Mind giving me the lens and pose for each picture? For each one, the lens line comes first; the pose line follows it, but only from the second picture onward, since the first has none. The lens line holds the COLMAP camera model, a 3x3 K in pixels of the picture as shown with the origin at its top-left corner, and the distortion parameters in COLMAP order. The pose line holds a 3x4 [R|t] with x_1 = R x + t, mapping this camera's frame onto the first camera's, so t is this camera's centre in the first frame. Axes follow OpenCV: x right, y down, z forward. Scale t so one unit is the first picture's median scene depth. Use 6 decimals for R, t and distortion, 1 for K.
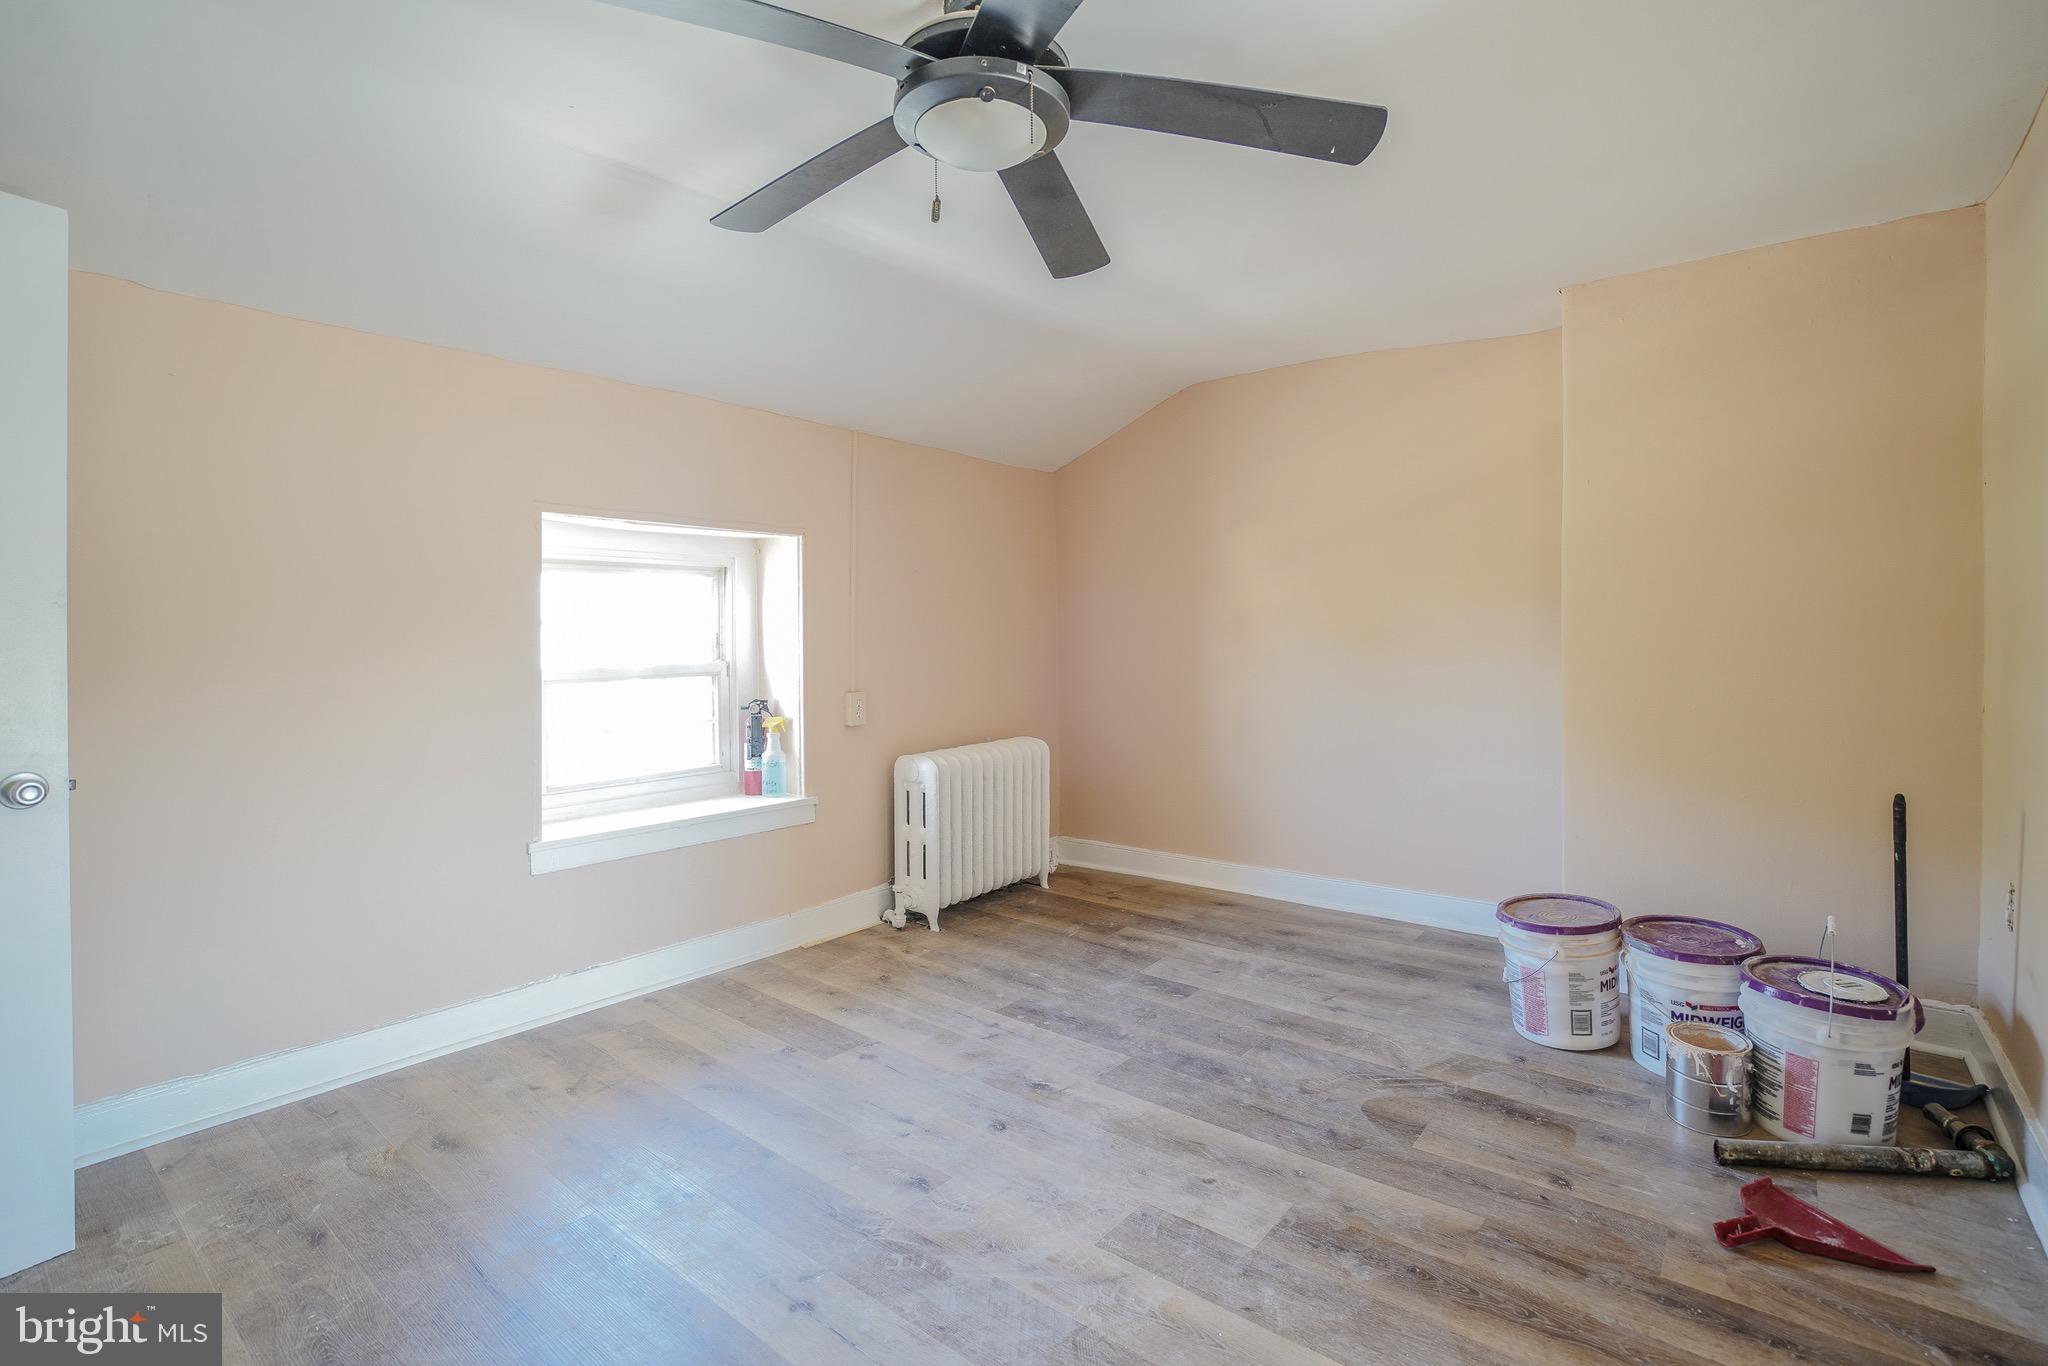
lens RADIAL K [[948.8, 0, 1014.5], [0, 948.8, 676.1], [0, 0, 1]] dist [-0.054178, 0.019866]
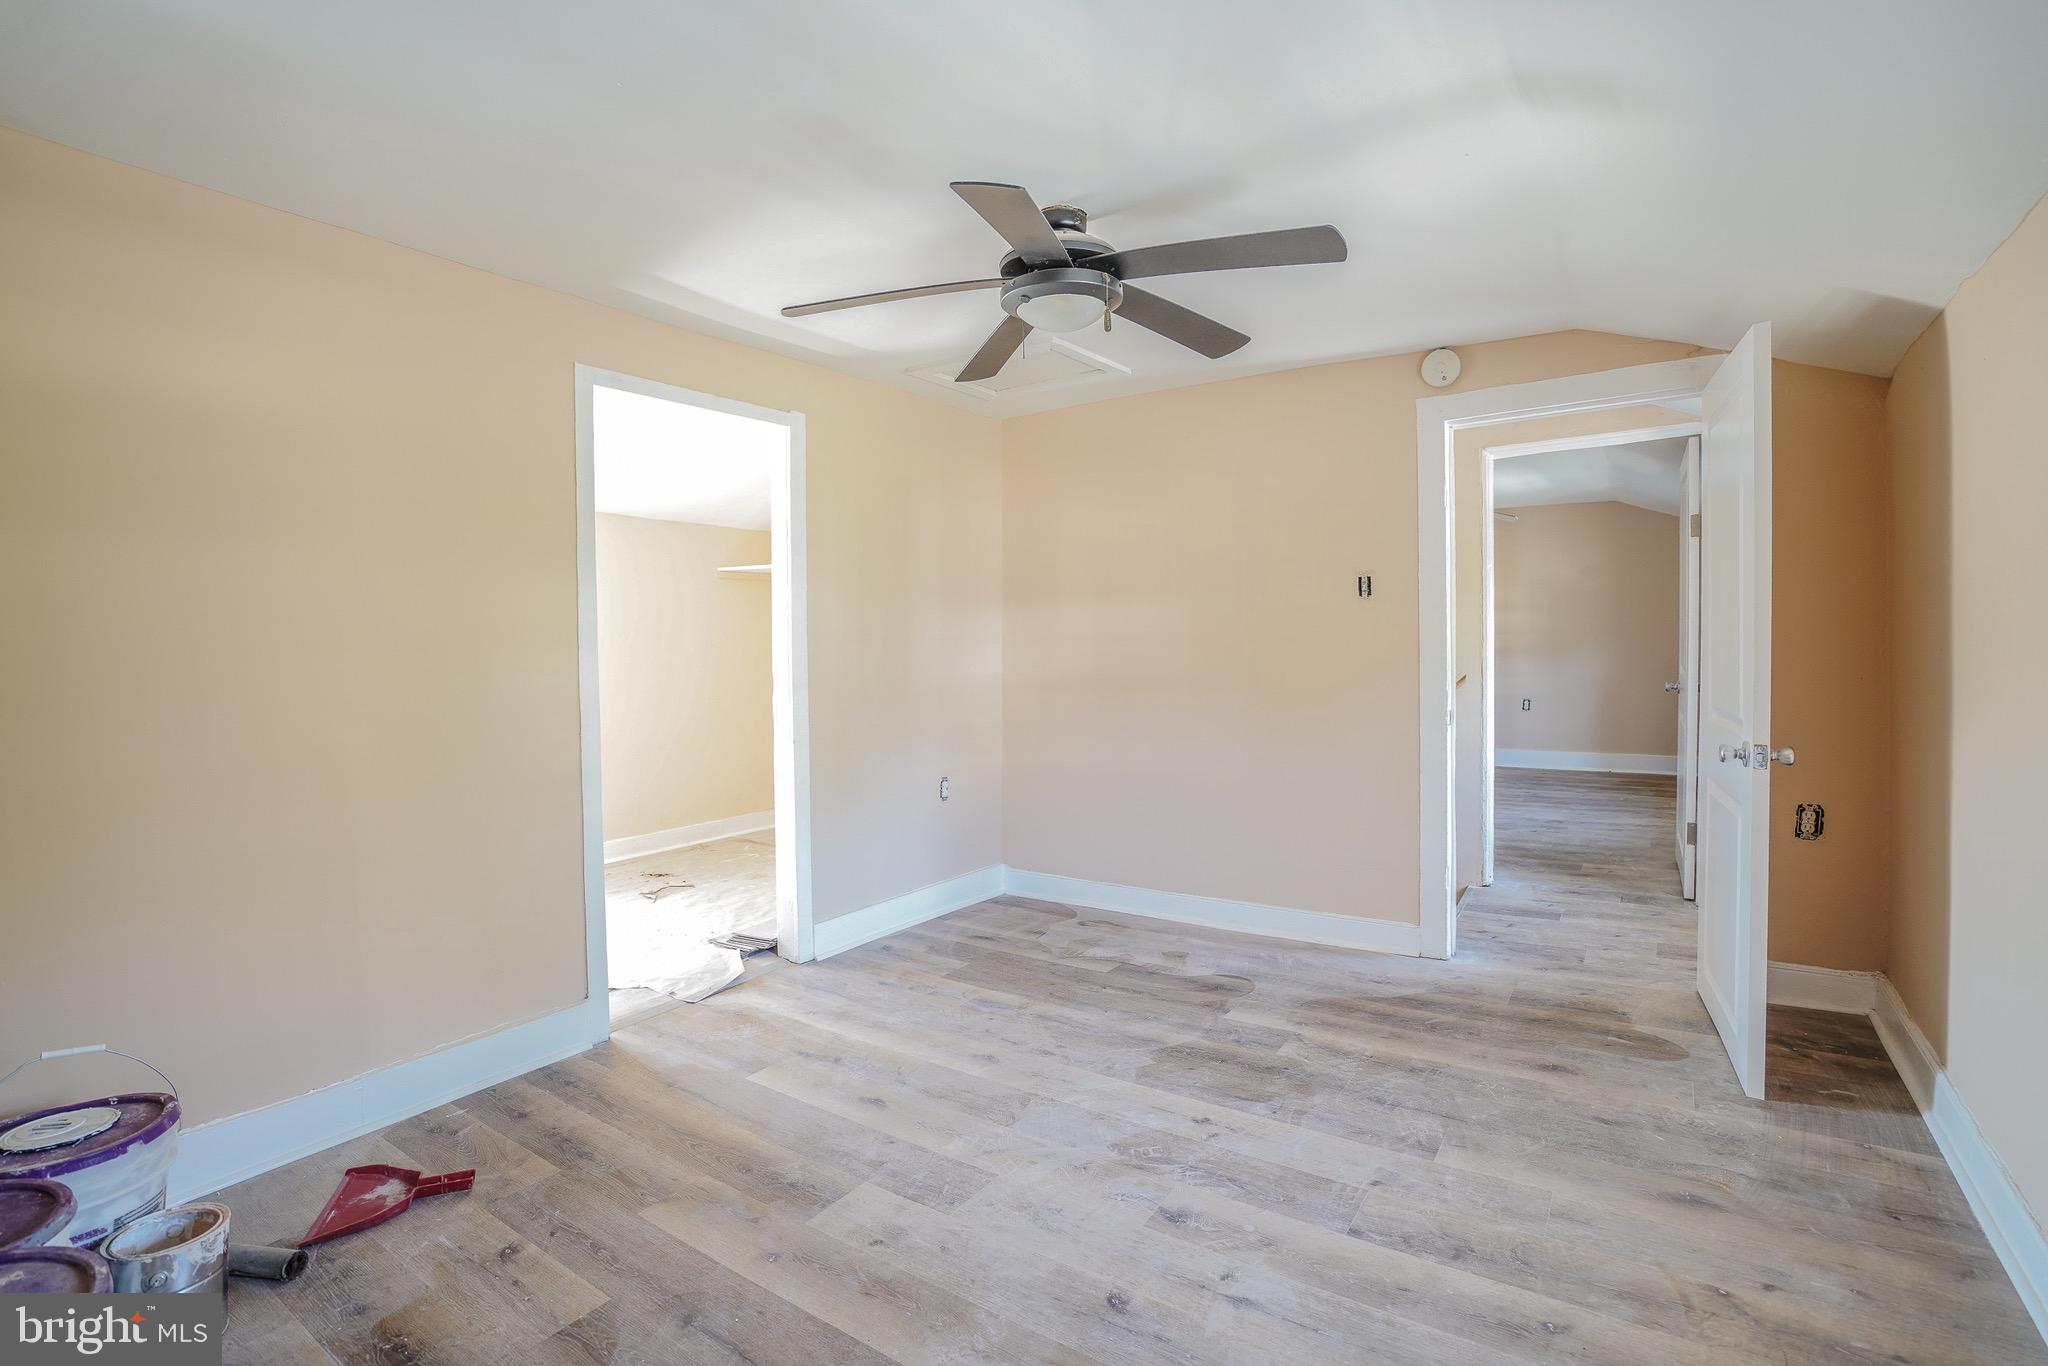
lens RADIAL K [[948.8, 0, 1014.5], [0, 948.8, 676.1], [0, 0, 1]] dist [-0.054178, 0.019866]
pose [[-0.996740, 0.025812, -0.076440, 0.135083], [0.019200, 0.996109, 0.086014, -0.123310], [0.078363, 0.084266, -0.993357, 2.050127]]
